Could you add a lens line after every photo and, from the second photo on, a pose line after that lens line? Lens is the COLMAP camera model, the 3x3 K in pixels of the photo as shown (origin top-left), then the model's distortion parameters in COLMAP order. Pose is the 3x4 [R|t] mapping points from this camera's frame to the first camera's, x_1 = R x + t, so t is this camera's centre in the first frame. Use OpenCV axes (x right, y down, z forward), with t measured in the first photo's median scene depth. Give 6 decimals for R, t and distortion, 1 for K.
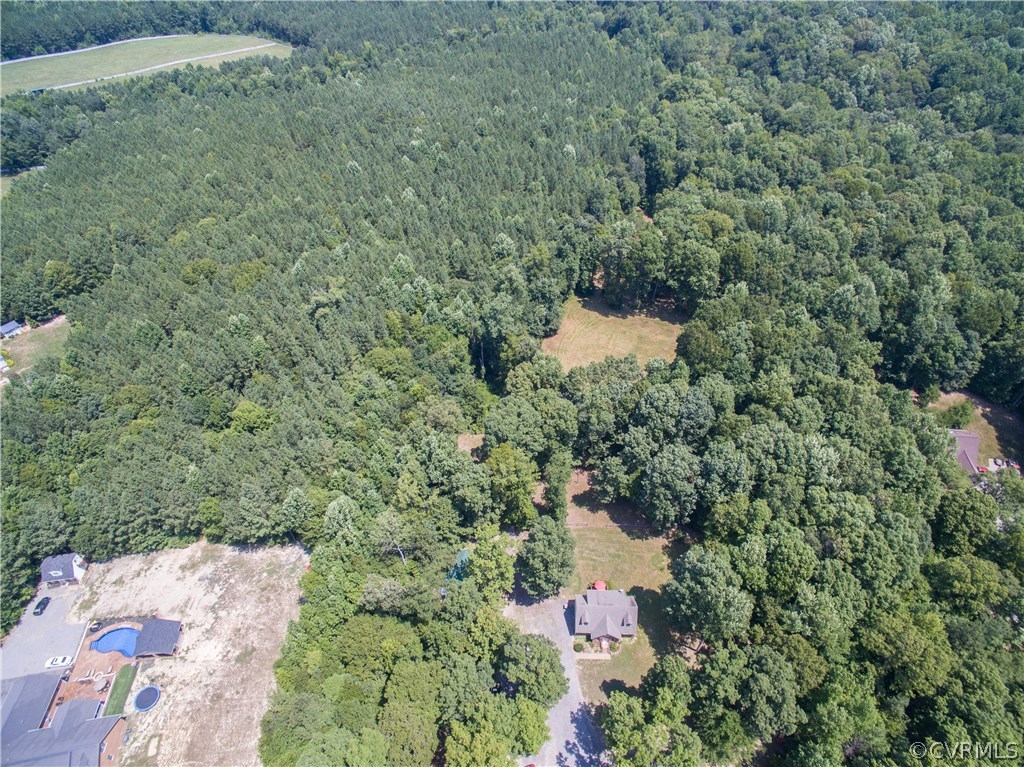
lens RADIAL K [[594.8, 0, 518.3], [0, 594.8, 384.2], [0, 0, 1]] dist [-0.120801, 0.084787]
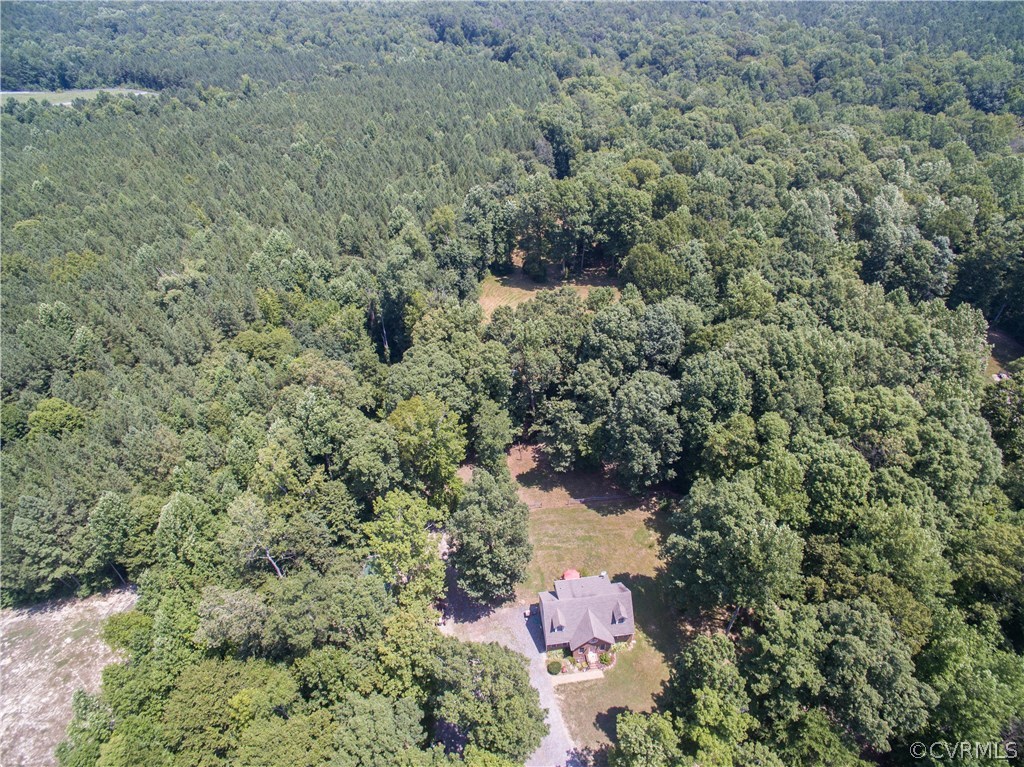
lens RADIAL K [[594.8, 0, 518.3], [0, 594.8, 384.2], [0, 0, 1]] dist [-0.120801, 0.084787]
pose [[0.986055, -0.112811, 0.122349, 0.016246], [0.127240, 0.984906, -0.117348, 0.186825], [-0.107264, 0.131279, 0.985525, 0.276450]]
